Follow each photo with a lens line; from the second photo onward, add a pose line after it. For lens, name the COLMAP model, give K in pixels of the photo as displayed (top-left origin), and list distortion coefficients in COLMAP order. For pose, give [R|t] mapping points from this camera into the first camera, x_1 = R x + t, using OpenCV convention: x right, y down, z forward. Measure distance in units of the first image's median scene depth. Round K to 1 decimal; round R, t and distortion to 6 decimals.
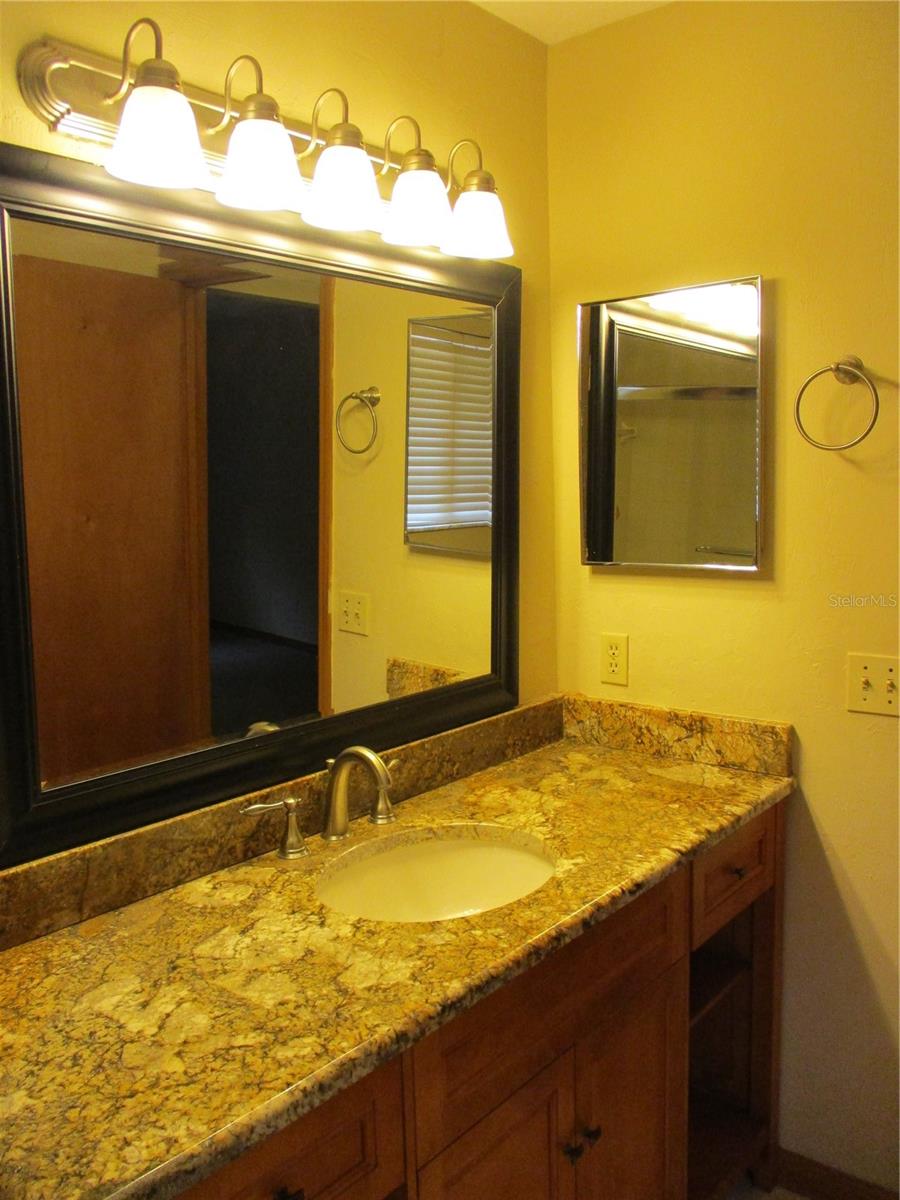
lens RADIAL K [[1006.0, 0, 446.6], [0, 1006.0, 608.8], [0, 0, 1]] dist [-0.023218, 0.009511]
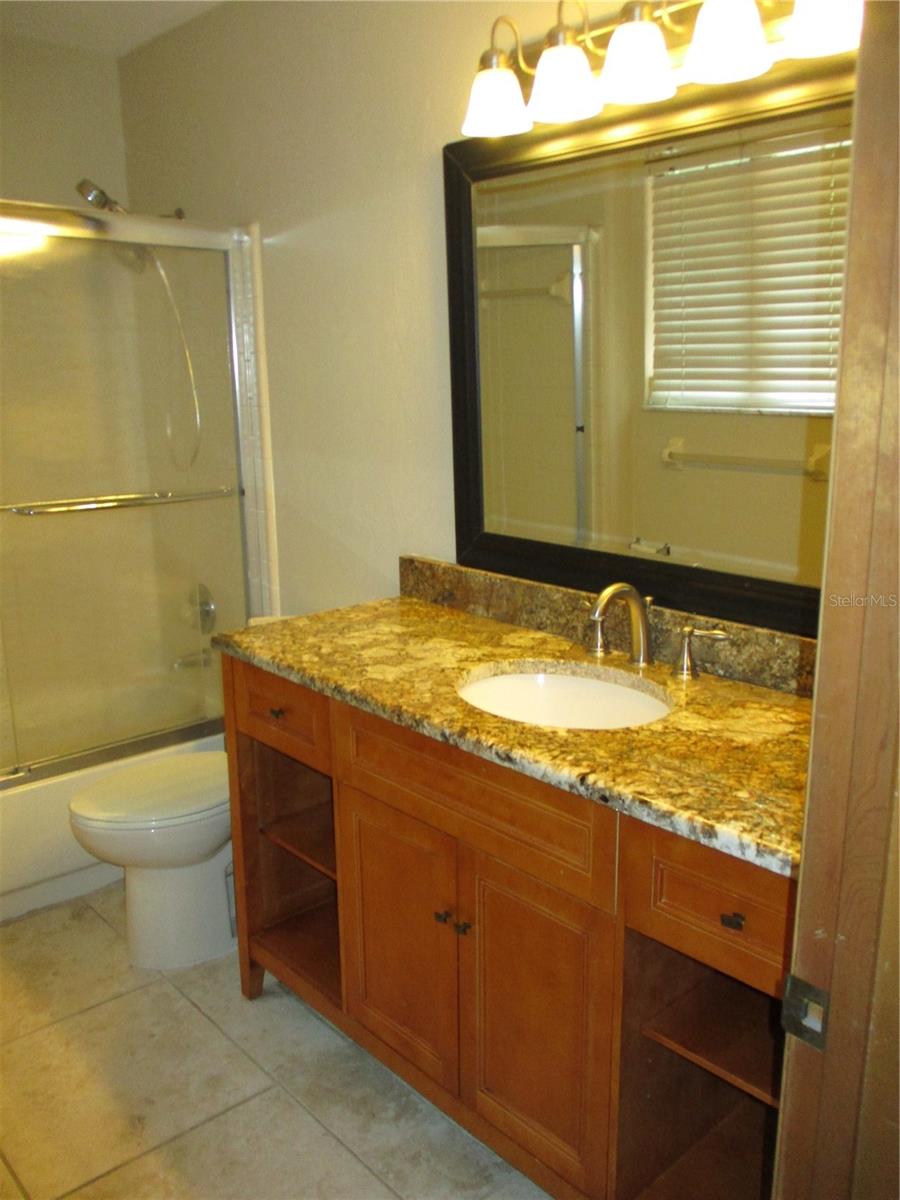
lens RADIAL K [[1006.0, 0, 446.6], [0, 1006.0, 608.8], [0, 0, 1]] dist [-0.023218, 0.009511]
pose [[-0.153622, 0.257183, -0.954074, 1.260454], [-0.103060, 0.956099, 0.274323, -0.154233], [0.982740, 0.140469, -0.120373, 1.162111]]
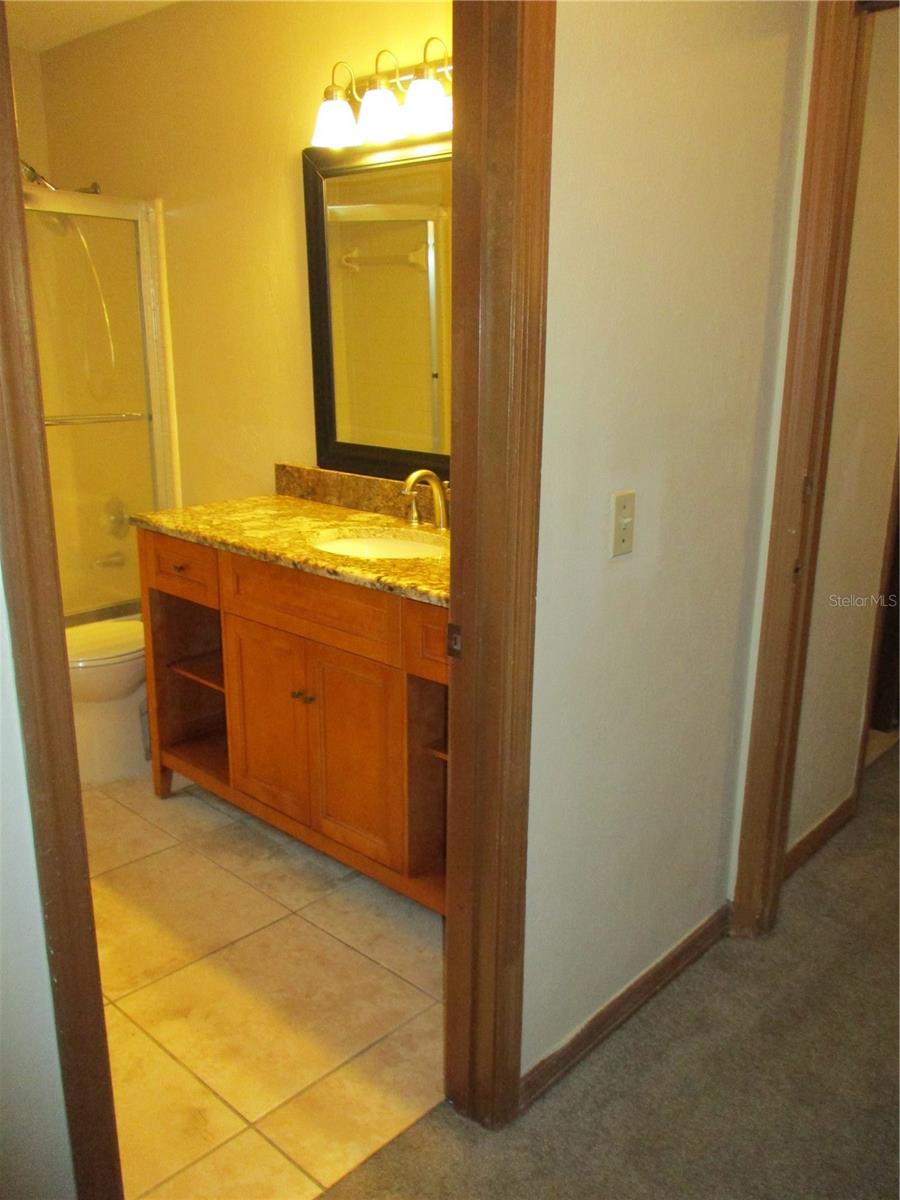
lens RADIAL K [[1006.0, 0, 446.6], [0, 1006.0, 608.8], [0, 0, 1]] dist [-0.023218, 0.009511]
pose [[-0.067566, 0.288779, -0.955009, 1.852975], [-0.125610, 0.947118, 0.295280, -0.161249], [0.989776, 0.139910, -0.027719, 1.362774]]
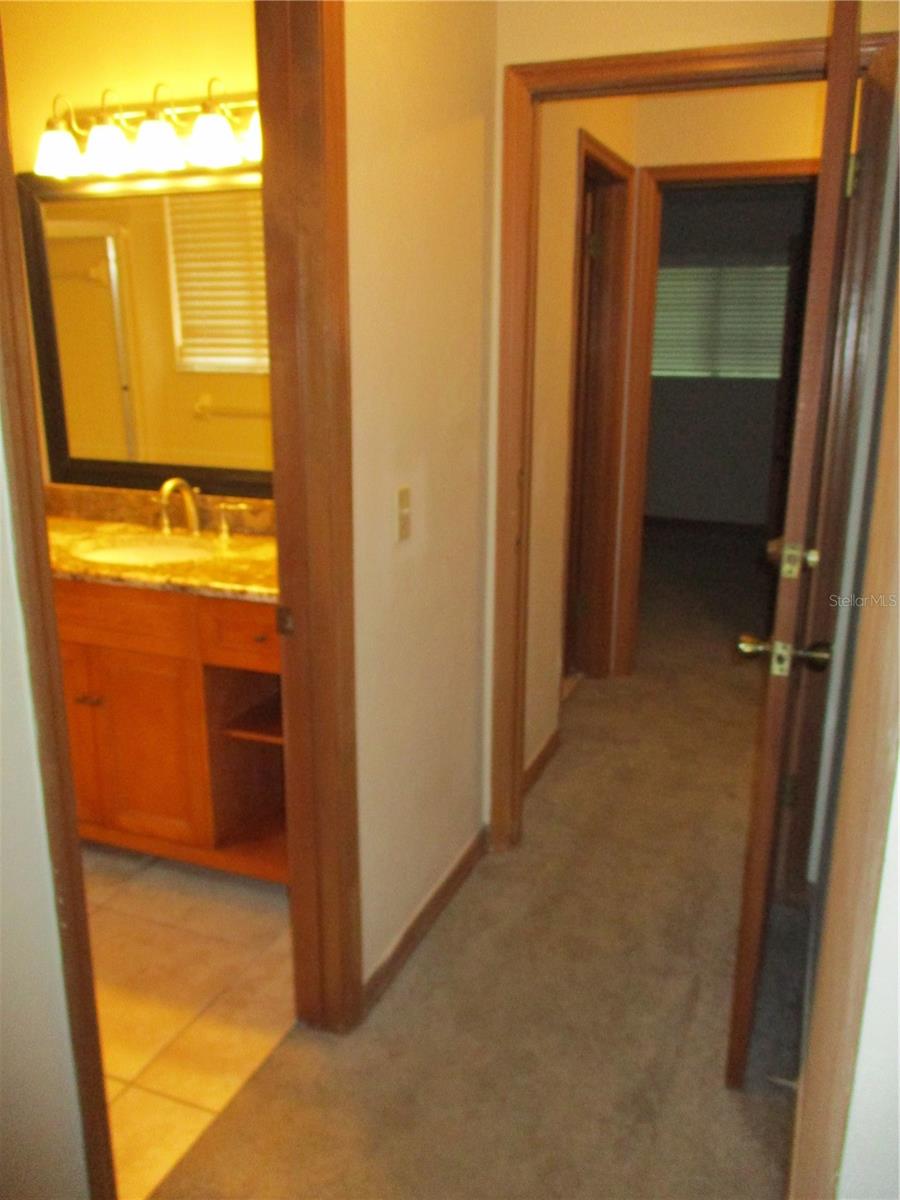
lens RADIAL K [[1006.0, 0, 446.6], [0, 1006.0, 608.8], [0, 0, 1]] dist [-0.023218, 0.009511]
pose [[0.294202, 0.275566, -0.915155, 2.077544], [-0.129237, 0.960208, 0.247585, -0.167733], [0.946965, 0.045432, 0.318108, 1.102979]]
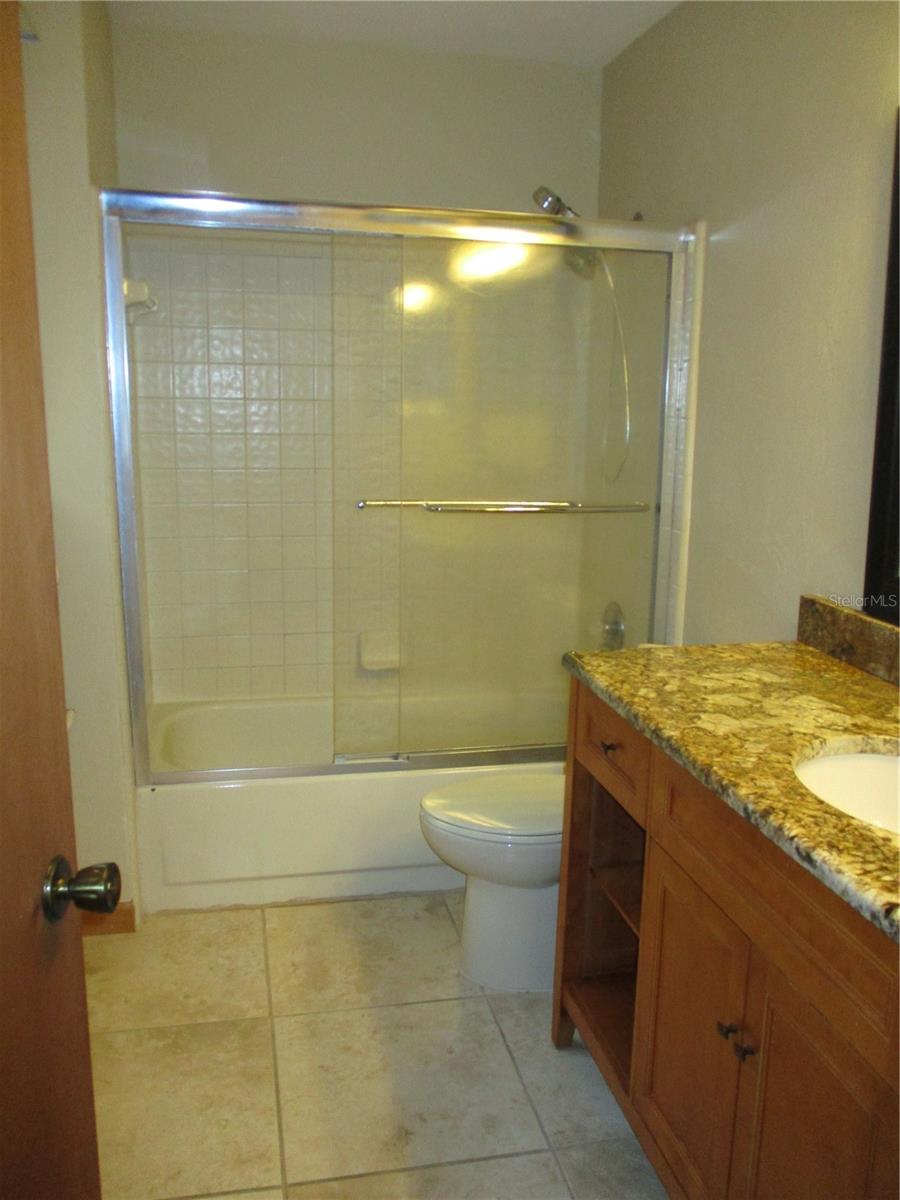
lens RADIAL K [[1006.0, 0, 446.6], [0, 1006.0, 608.8], [0, 0, 1]] dist [-0.023218, 0.009511]
pose [[-0.620332, 0.179027, -0.763635, 1.041016], [-0.094252, 0.949532, 0.299173, -0.130460], [0.778656, 0.257561, -0.572152, 1.317169]]
